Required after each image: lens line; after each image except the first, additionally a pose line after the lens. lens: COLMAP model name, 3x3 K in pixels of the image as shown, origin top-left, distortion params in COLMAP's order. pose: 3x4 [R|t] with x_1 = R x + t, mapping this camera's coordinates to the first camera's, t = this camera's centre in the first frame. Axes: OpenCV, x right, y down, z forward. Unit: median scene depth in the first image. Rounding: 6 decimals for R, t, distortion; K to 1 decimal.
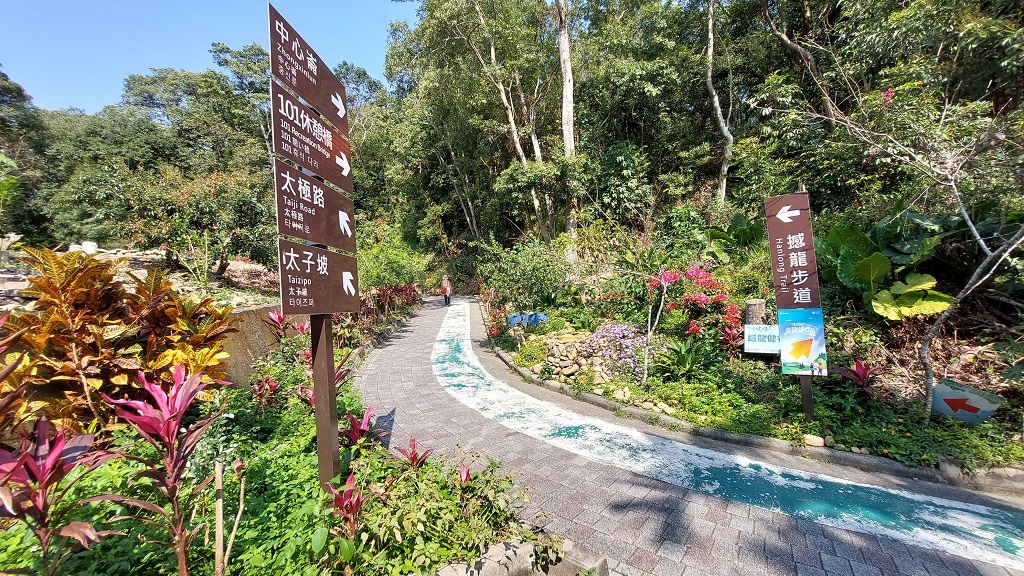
lens RADIAL K [[409.9, 0, 518.8], [0, 409.9, 277.4], [0, 0, 1]] dist [0.002155, -0.000393]
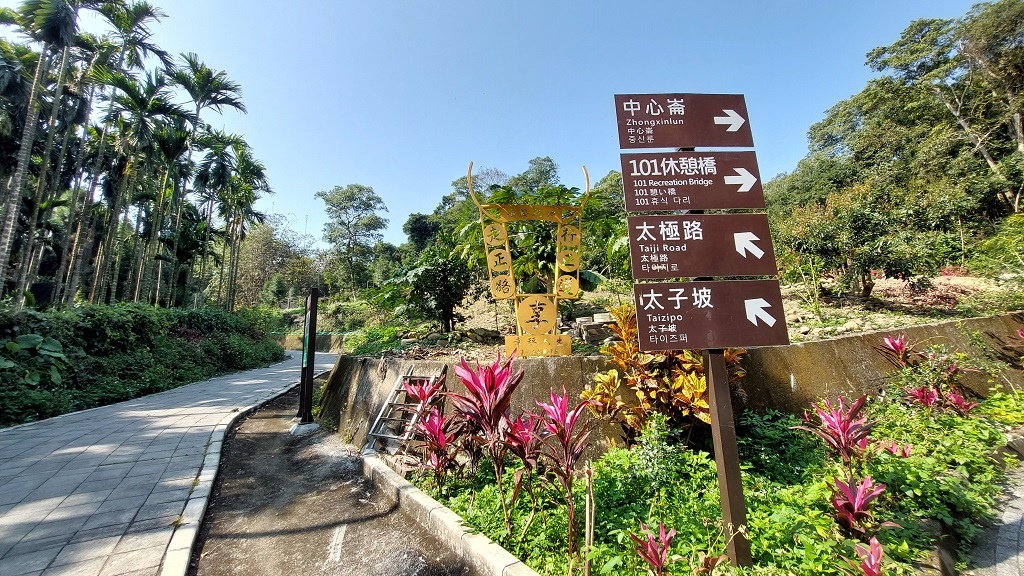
lens RADIAL K [[409.9, 0, 523.0], [0, 409.9, 285.6], [0, 0, 1]] dist [0.002155, -0.000393]
pose [[0.139348, -0.138047, -0.980574, 0.381131], [0.104549, 0.986752, -0.124060, 0.015053], [0.984709, -0.085231, 0.151935, 0.397645]]
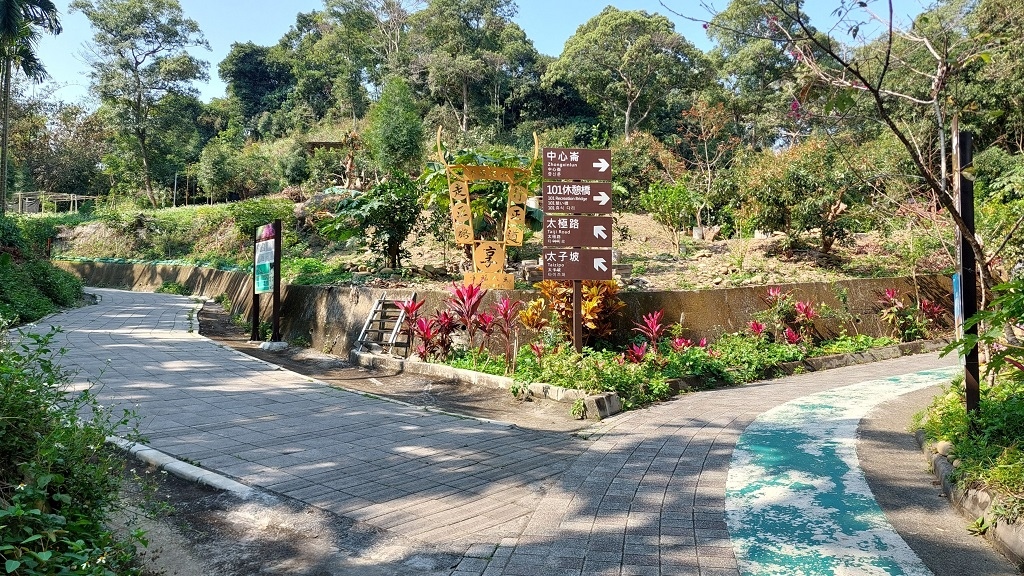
lens RADIAL K [[757.0, 0, 511.2], [0, 757.0, 287.1], [0, 0, 1]] dist [0.013102, 0.000538]
pose [[0.240219, -0.005143, -0.970705, 2.896130], [0.056412, 0.998370, 0.008670, 0.065709], [0.969078, -0.056842, 0.240118, -0.223403]]
